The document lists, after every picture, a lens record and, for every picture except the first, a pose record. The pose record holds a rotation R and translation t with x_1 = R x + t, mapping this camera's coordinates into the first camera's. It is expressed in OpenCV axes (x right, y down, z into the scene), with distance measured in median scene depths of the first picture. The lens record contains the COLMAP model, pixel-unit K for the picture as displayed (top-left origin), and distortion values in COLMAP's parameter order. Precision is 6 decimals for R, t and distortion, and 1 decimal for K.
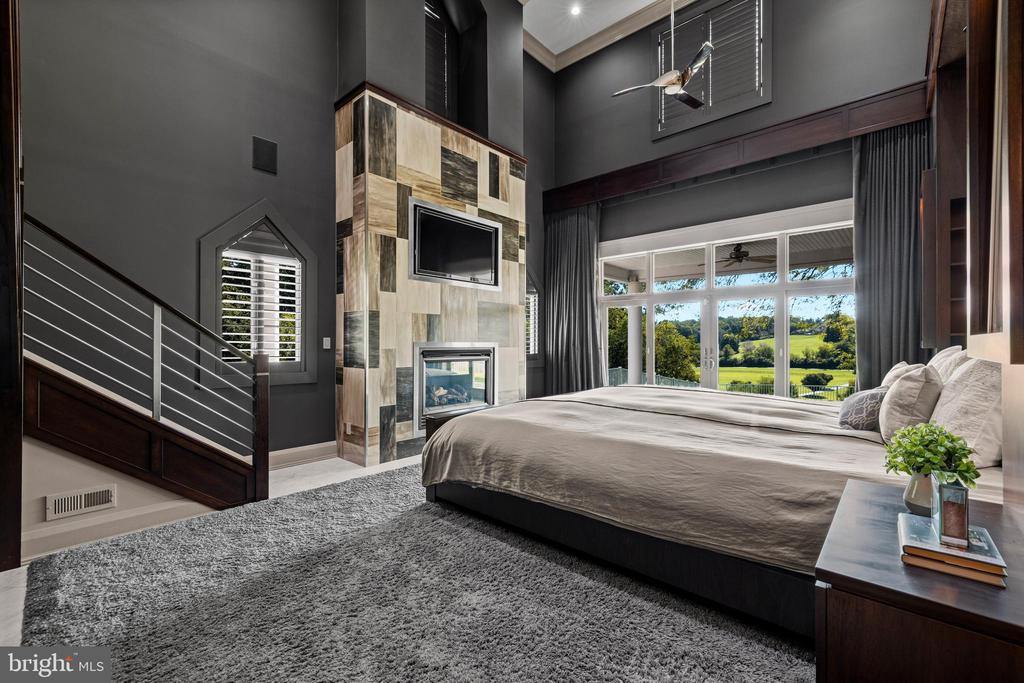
lens RADIAL K [[431.8, 0, 515.4], [0, 431.8, 343.5], [0, 0, 1]] dist [0.019071, -0.000371]
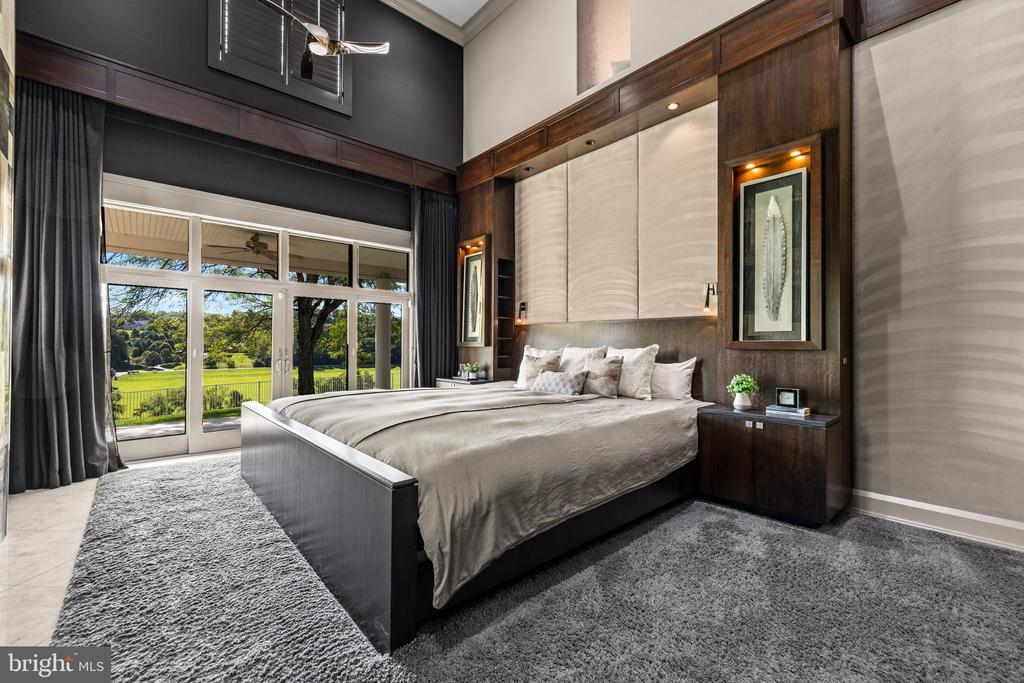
lens RADIAL K [[431.8, 0, 515.4], [0, 431.8, 343.5], [0, 0, 1]] dist [0.019071, -0.000371]
pose [[0.115028, 0.000920, 0.993362, -0.606888], [-0.002518, 0.999997, -0.000634, 0.000630], [-0.993359, -0.002428, 0.115030, 0.694833]]
